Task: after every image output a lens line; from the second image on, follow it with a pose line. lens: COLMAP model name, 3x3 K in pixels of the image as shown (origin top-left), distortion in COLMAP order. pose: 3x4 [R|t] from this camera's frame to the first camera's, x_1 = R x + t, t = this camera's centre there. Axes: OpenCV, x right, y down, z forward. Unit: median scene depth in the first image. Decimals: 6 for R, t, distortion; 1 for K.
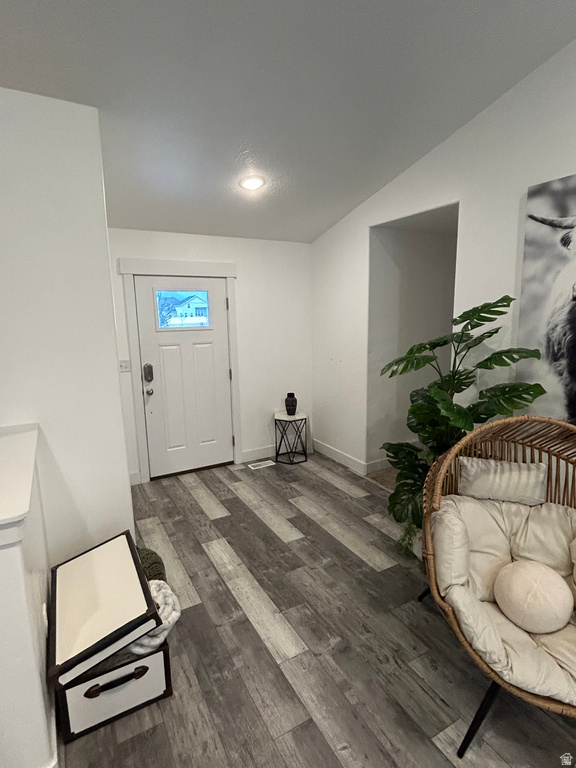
lens RADIAL K [[404.6, 0, 288.0], [0, 404.6, 384.0], [0, 0, 1]] dist [-0.003323, -0.000297]
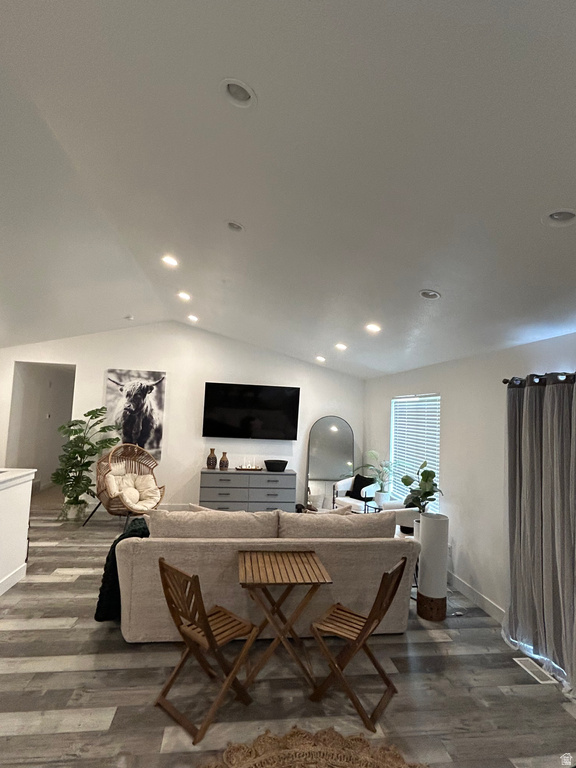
lens RADIAL K [[404.6, 0, 288.0], [0, 404.6, 384.0], [0, 0, 1]] dist [-0.003323, -0.000297]
pose [[0.365209, 0.102248, 0.925293, -1.550156], [0.116589, 0.981100, -0.154432, 0.200760], [-0.923596, 0.164279, 0.346386, -1.124619]]
